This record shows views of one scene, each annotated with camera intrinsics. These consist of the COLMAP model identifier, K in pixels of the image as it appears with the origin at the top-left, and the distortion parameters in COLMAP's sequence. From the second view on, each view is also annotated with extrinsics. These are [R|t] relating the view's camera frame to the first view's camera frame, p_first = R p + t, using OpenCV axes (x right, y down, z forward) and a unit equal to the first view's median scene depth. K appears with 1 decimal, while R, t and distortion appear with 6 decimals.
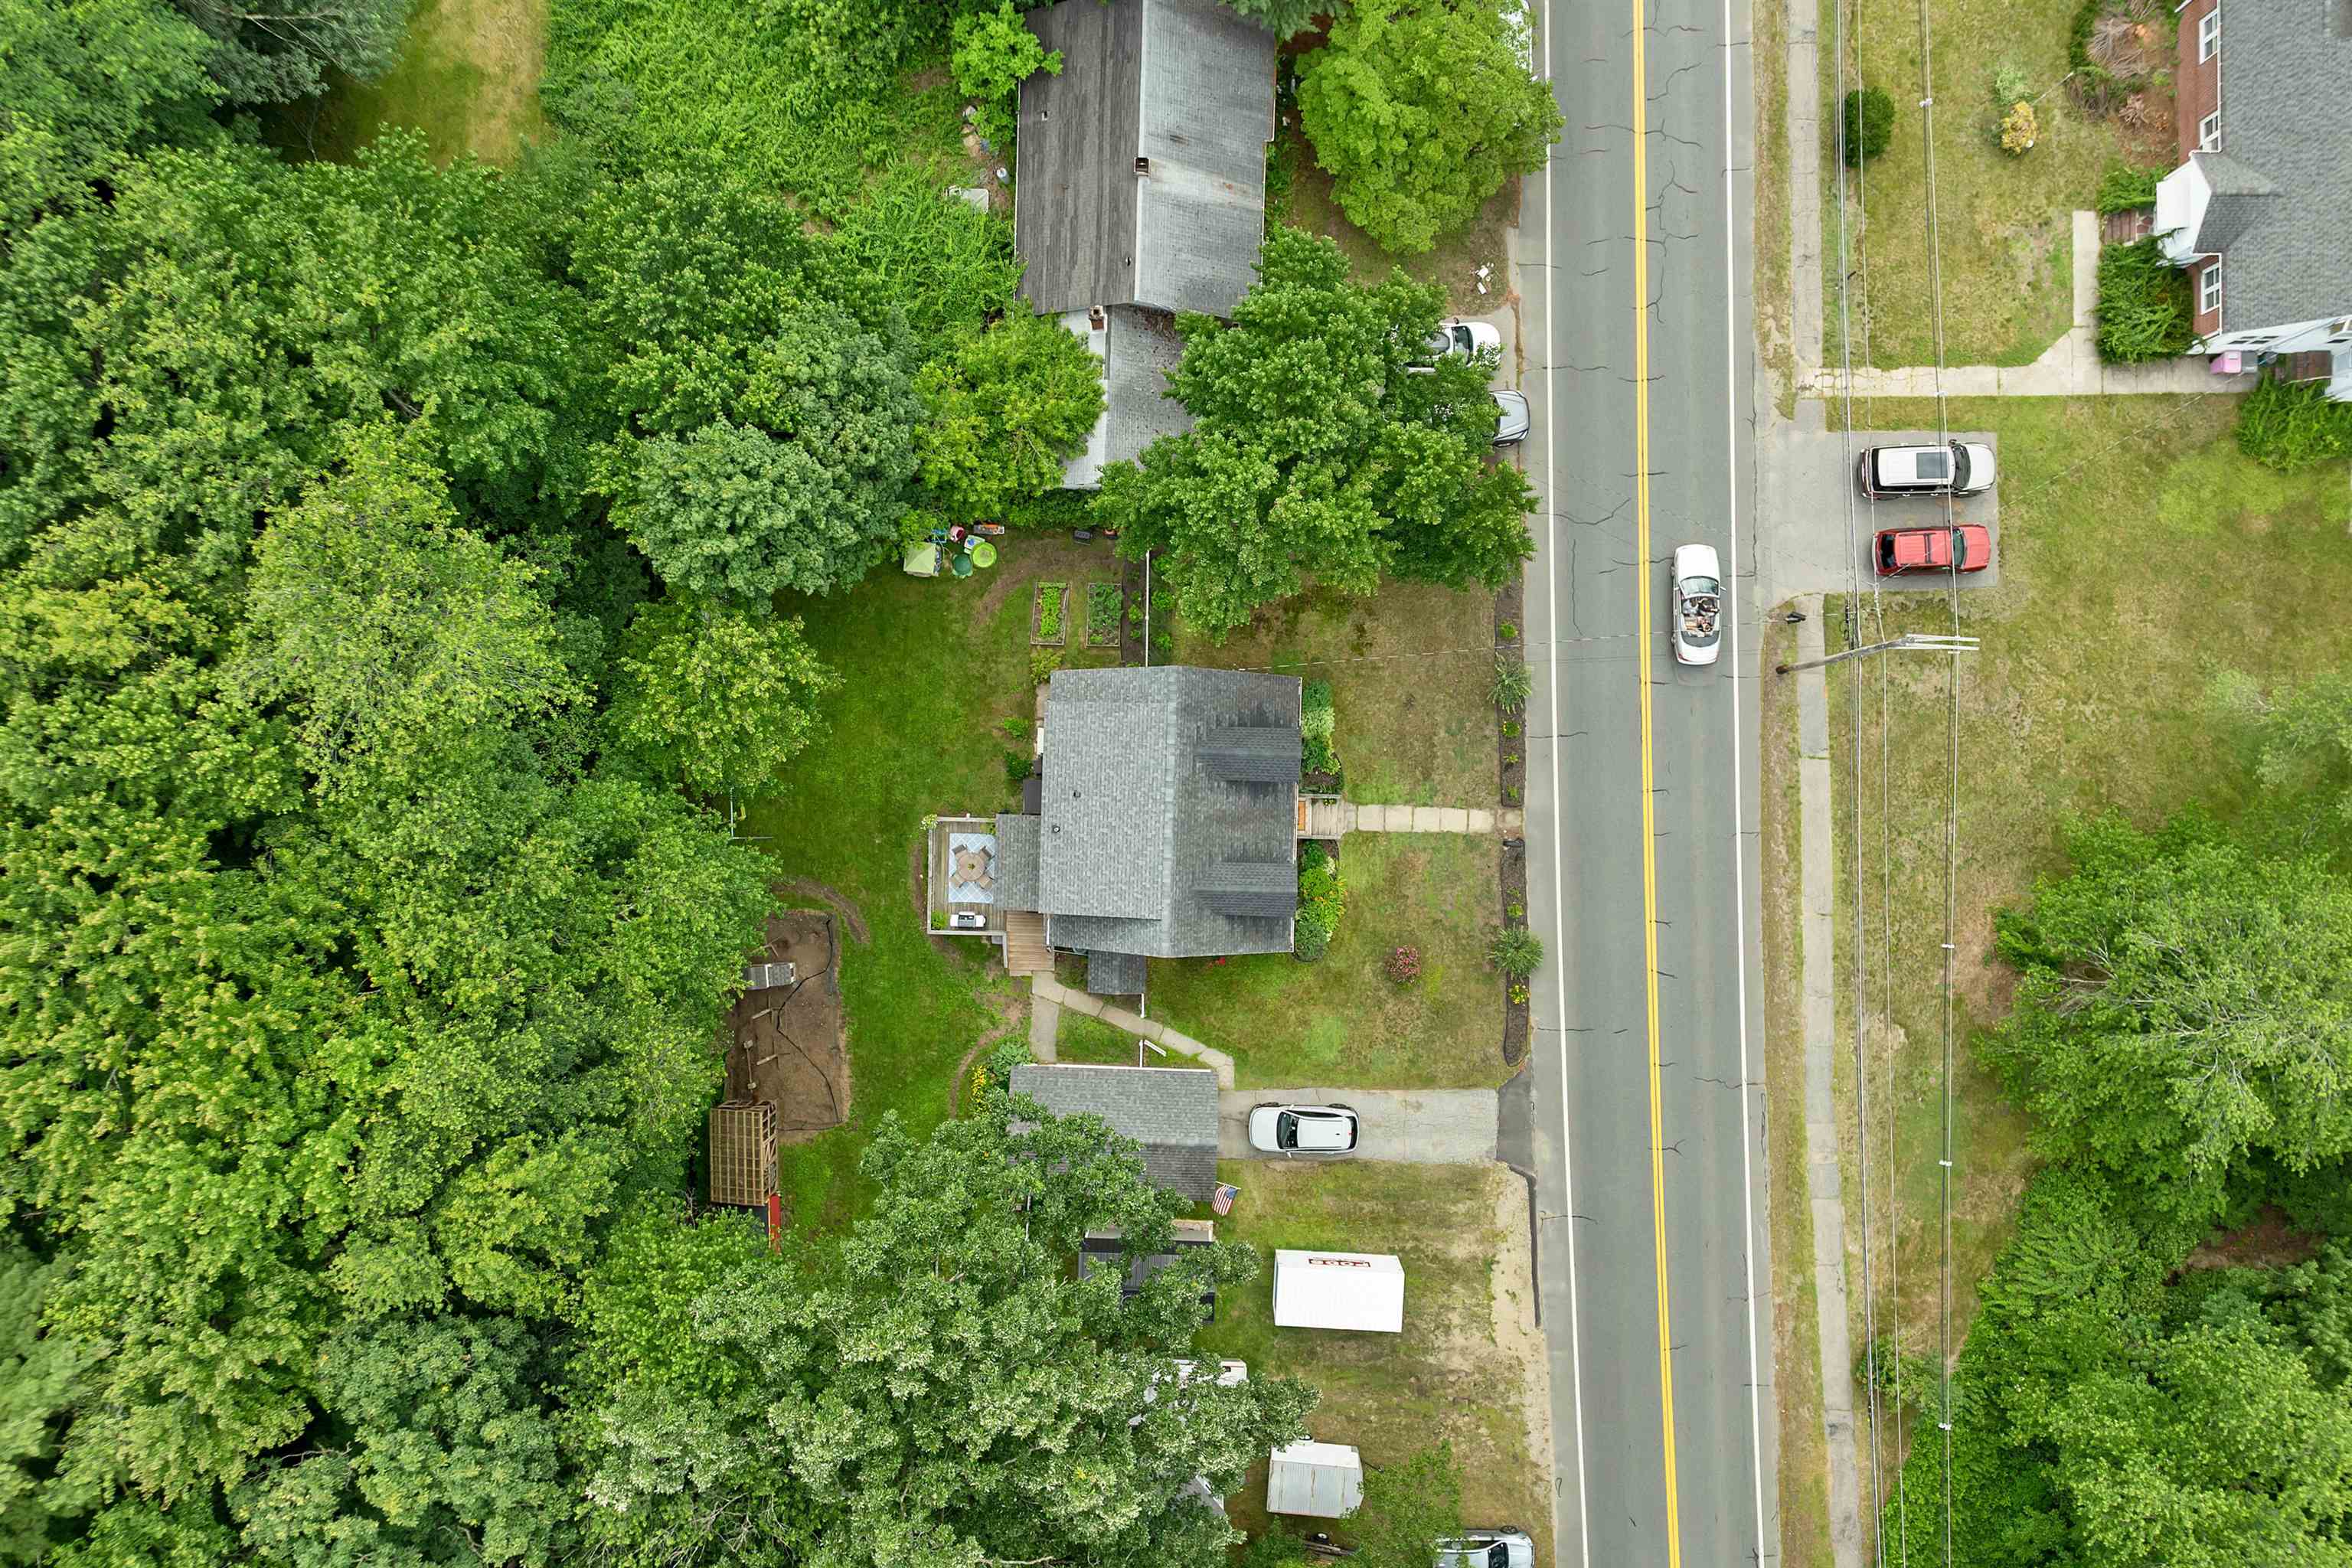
lens RADIAL K [[1688.9, 0, 1176.3], [0, 1688.9, 828.8], [0, 0, 1]] dist [-0.039049, -0.000311]
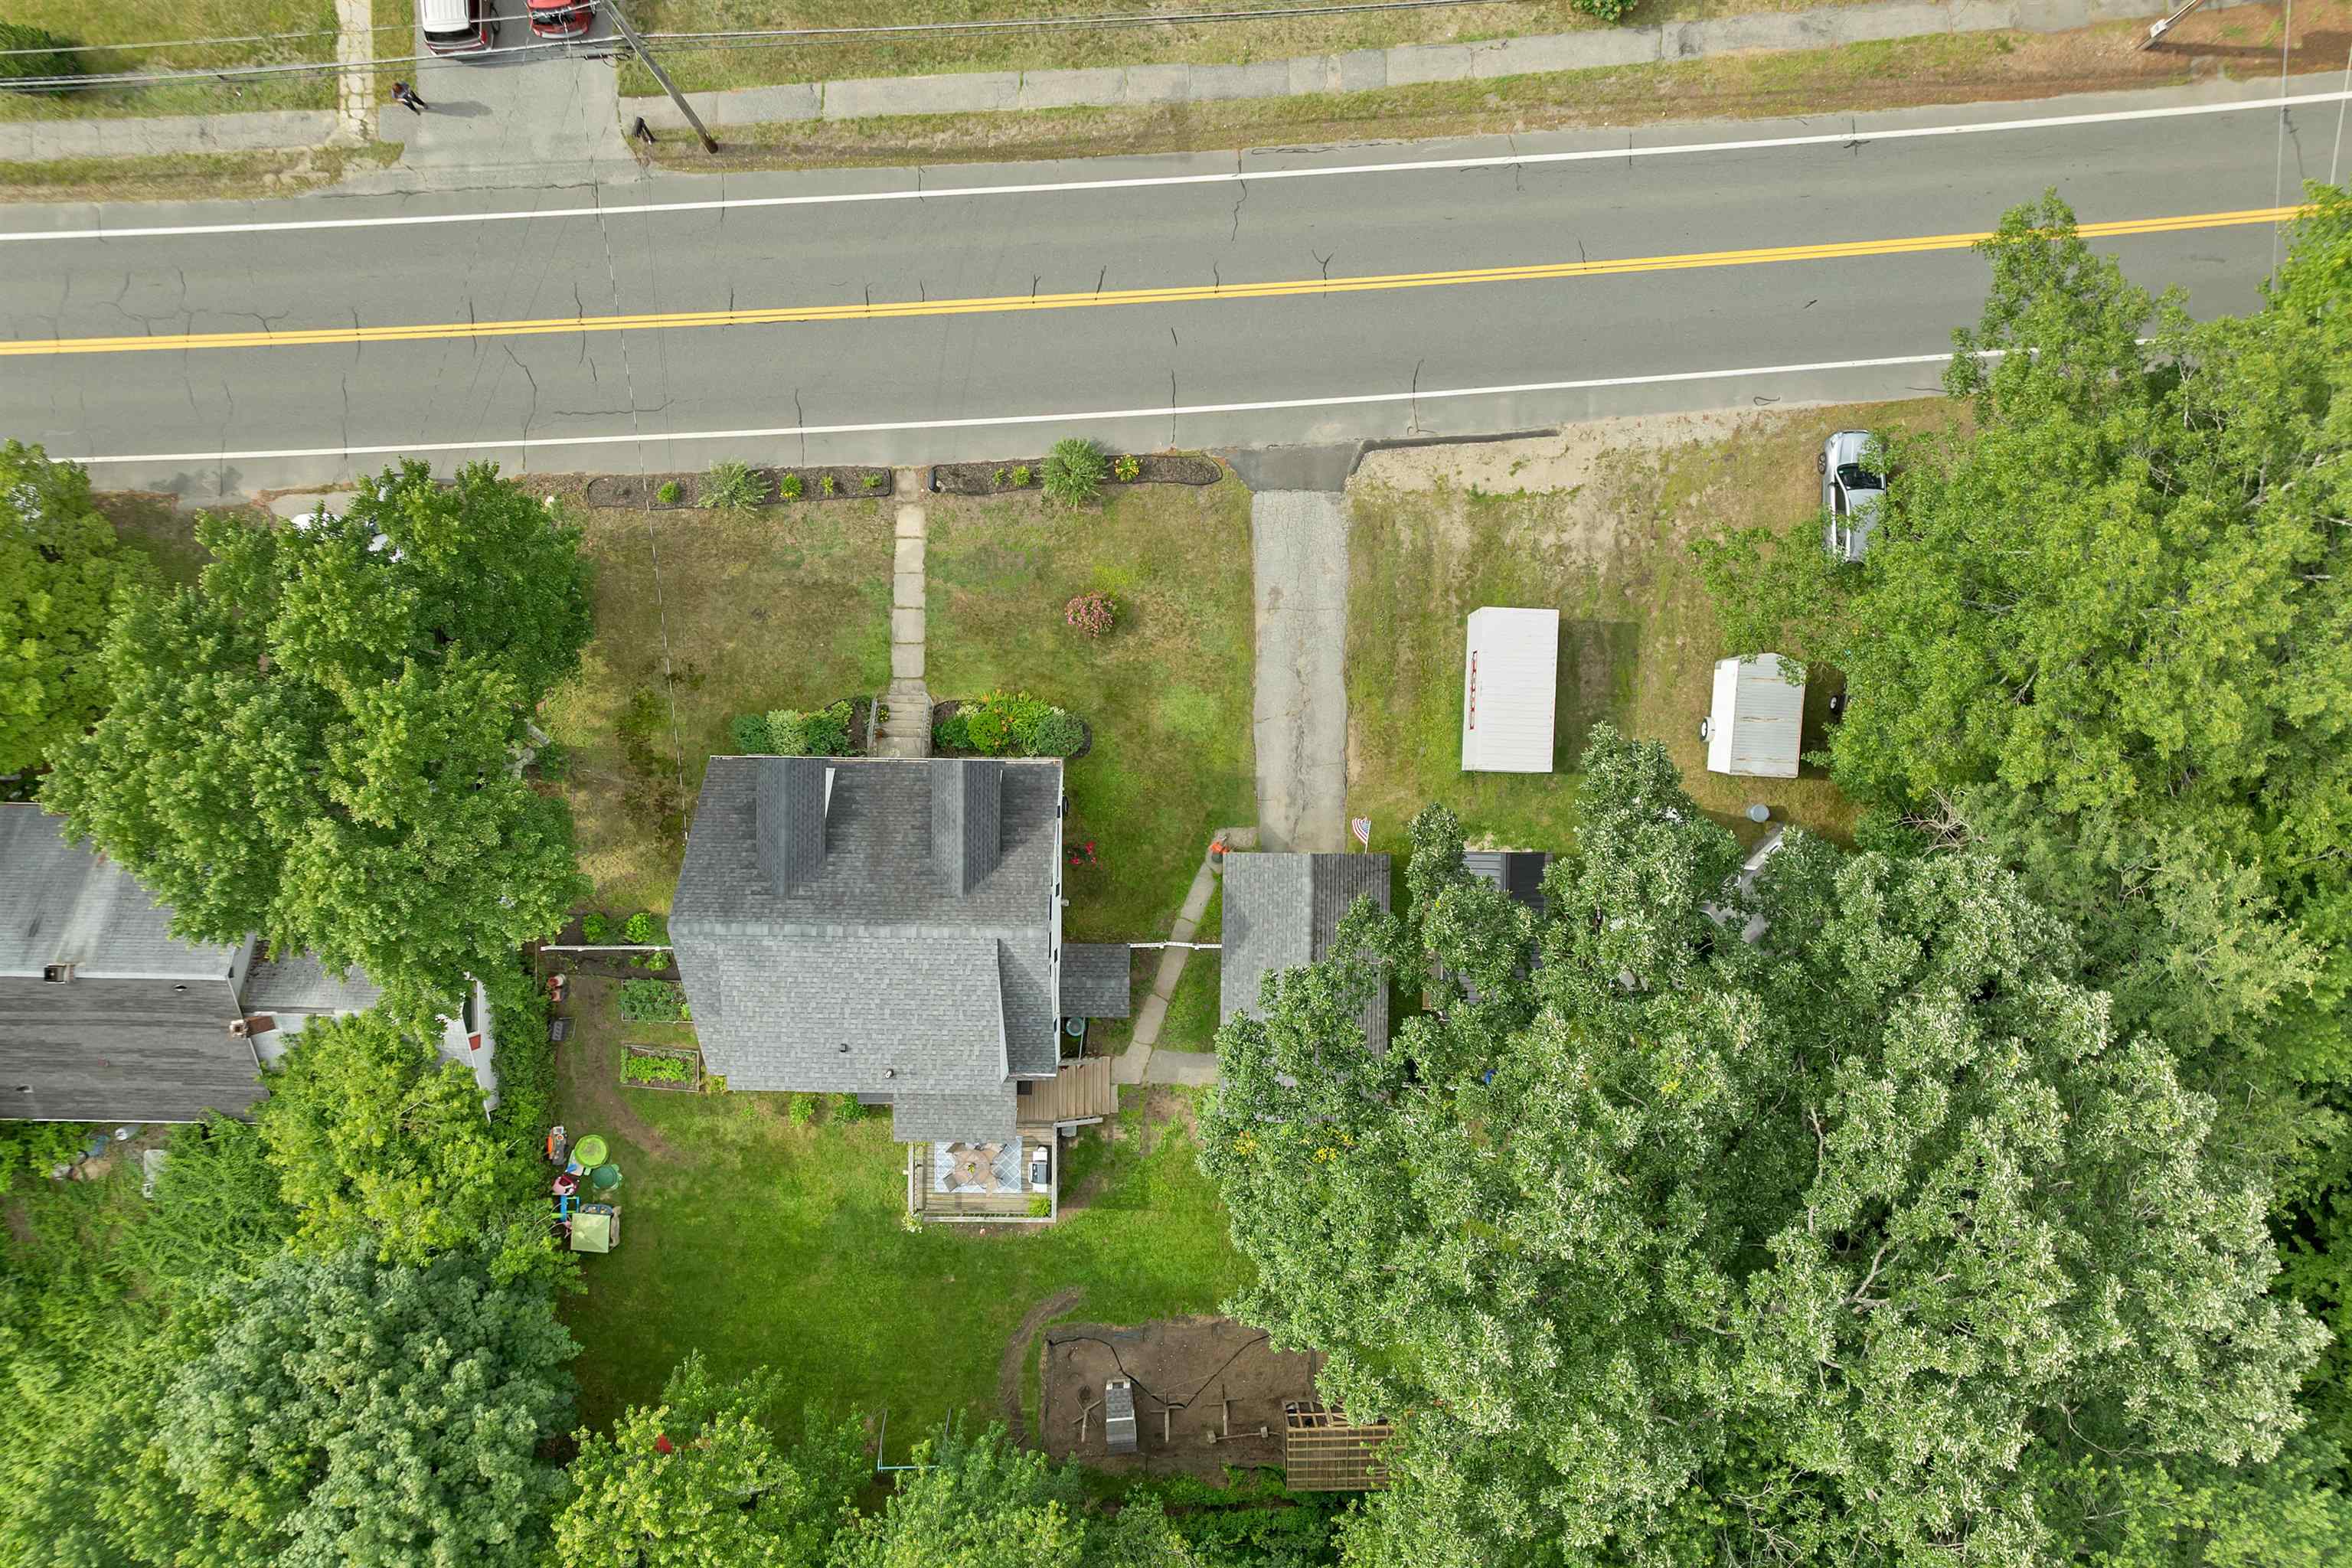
lens RADIAL K [[1682.5, 0, 1183.7], [0, 1682.5, 829.0], [0, 0, 1]] dist [-0.039128, 0.001865]
pose [[-0.016276, -0.999771, -0.013921, 0.046056], [0.999264, -0.015781, -0.034964, 0.150978], [0.034736, -0.014480, 0.999292, 0.219413]]
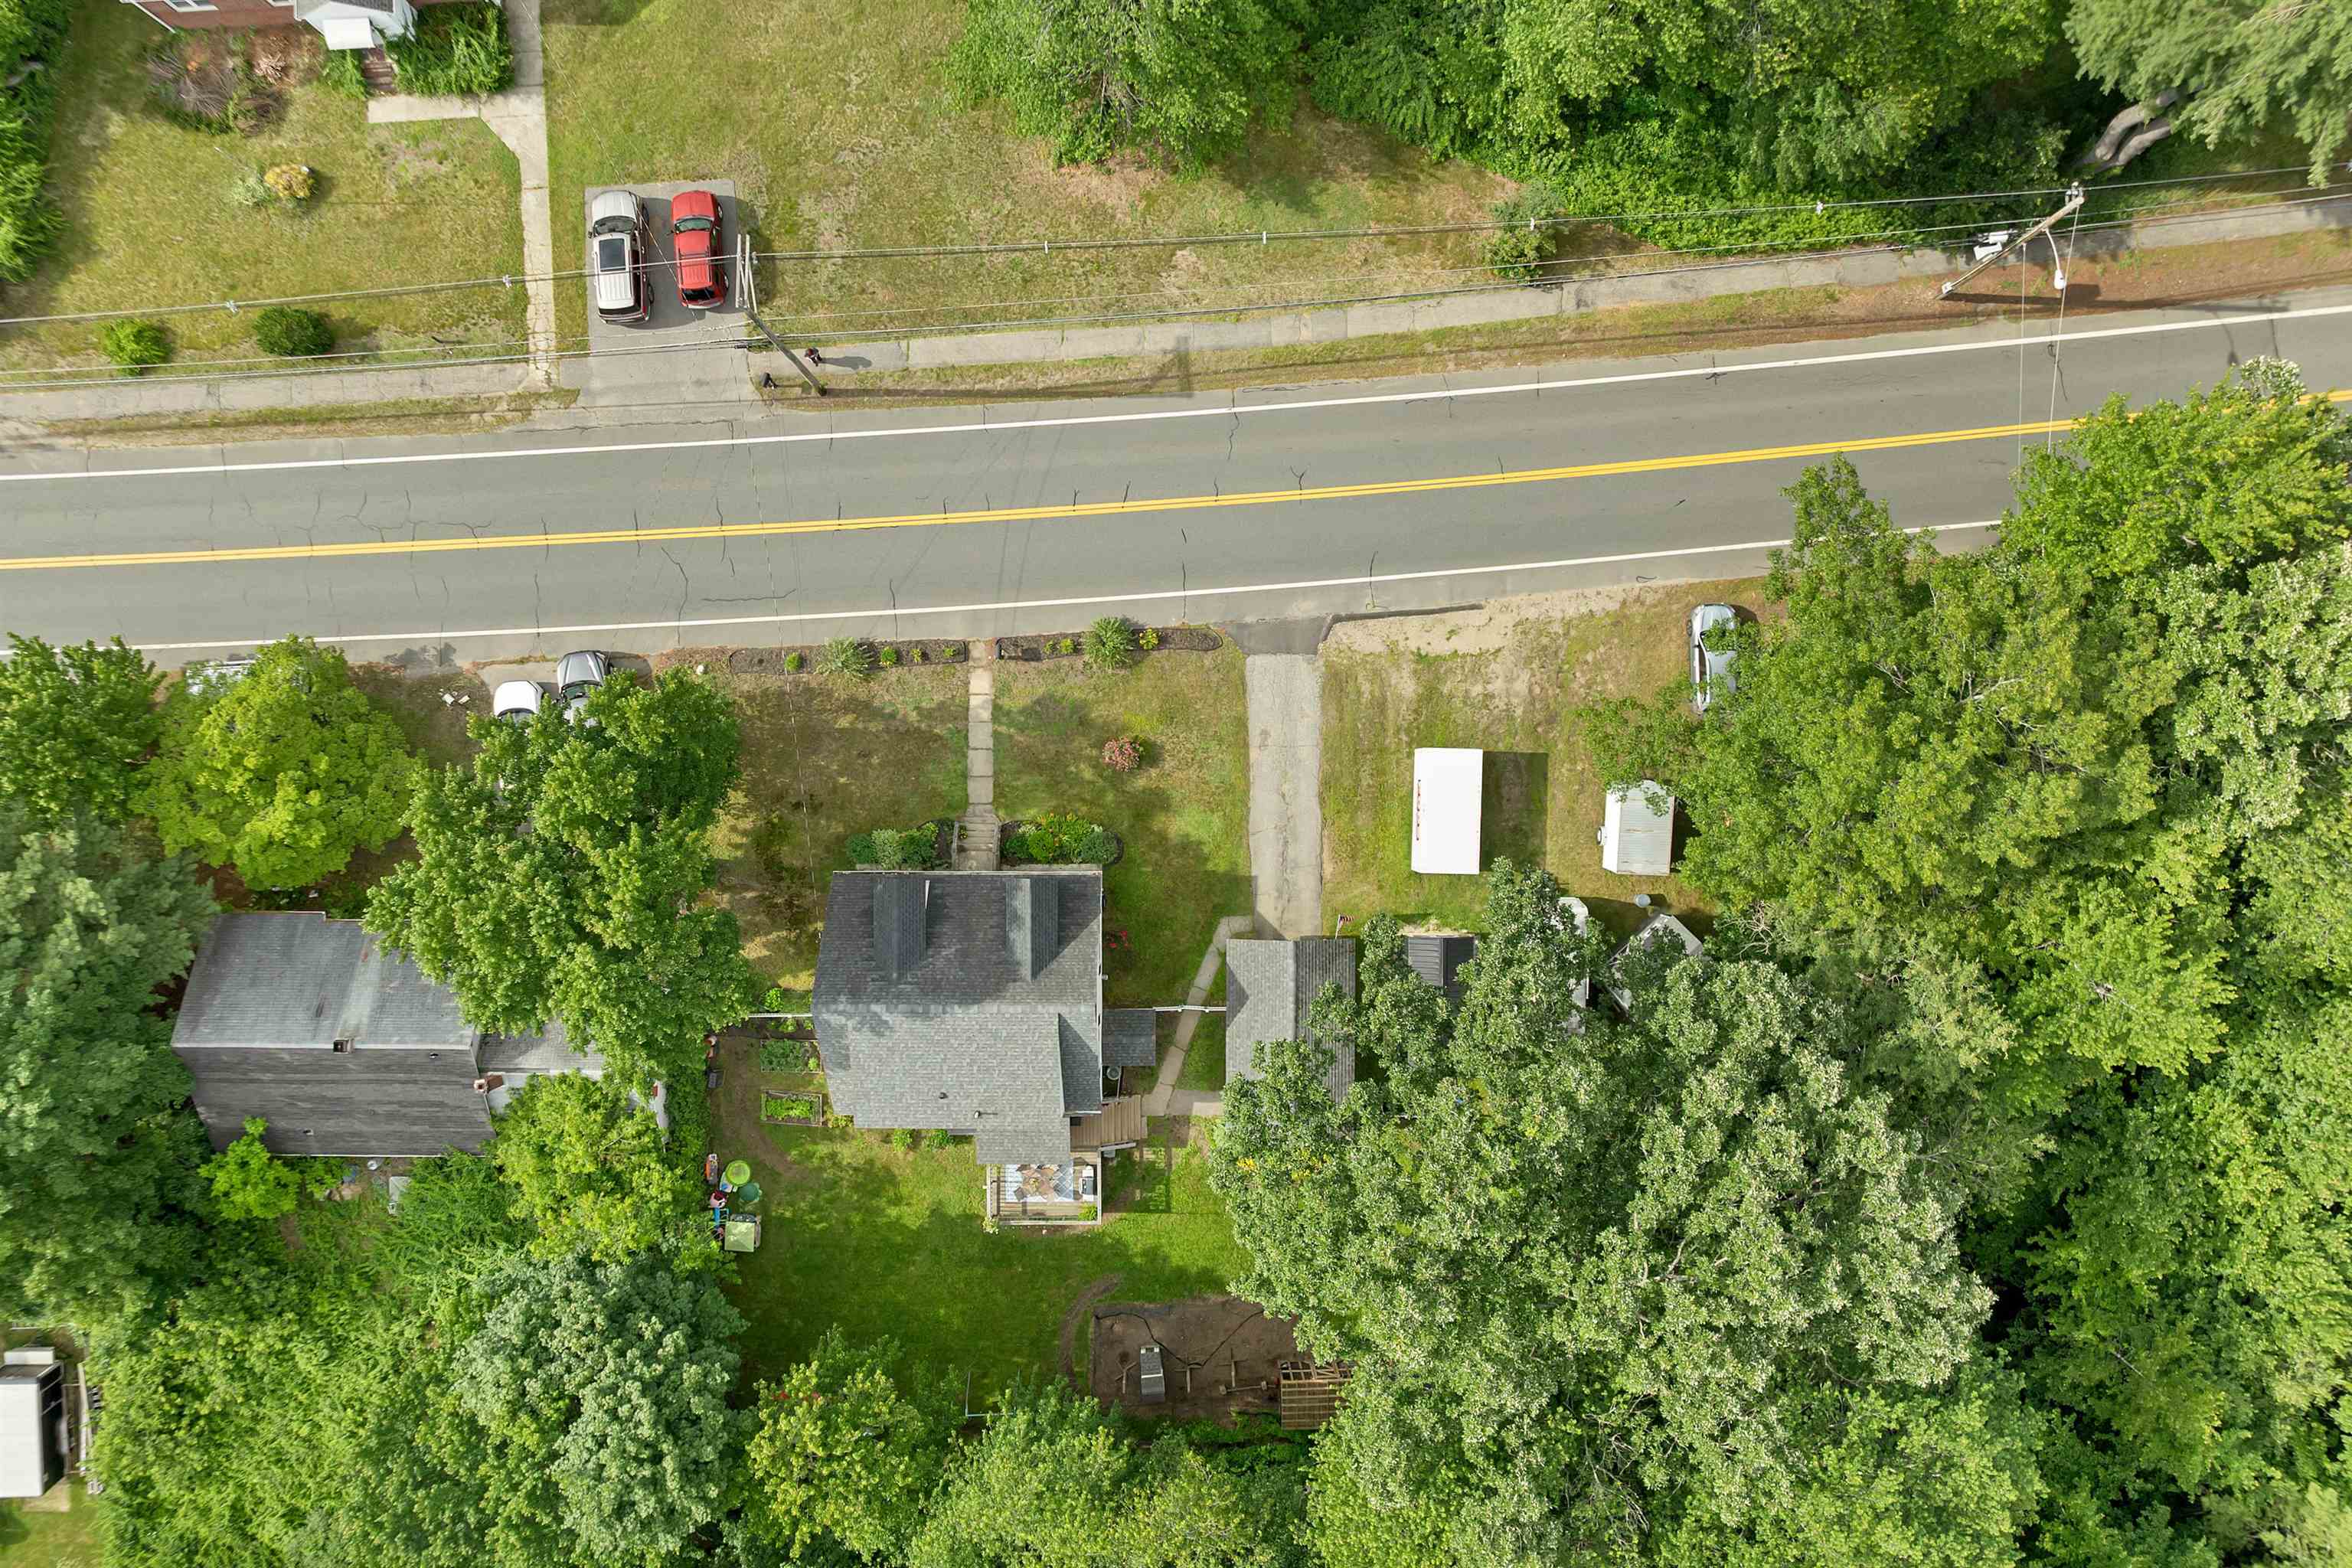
lens RADIAL K [[1682.5, 0, 1183.7], [0, 1682.5, 829.0], [0, 0, 1]] dist [-0.039128, 0.001865]
pose [[-0.027880, -0.999425, -0.019286, 0.109567], [0.998874, -0.027114, -0.038918, 0.157220], [0.038373, -0.020349, 0.999056, -0.010001]]
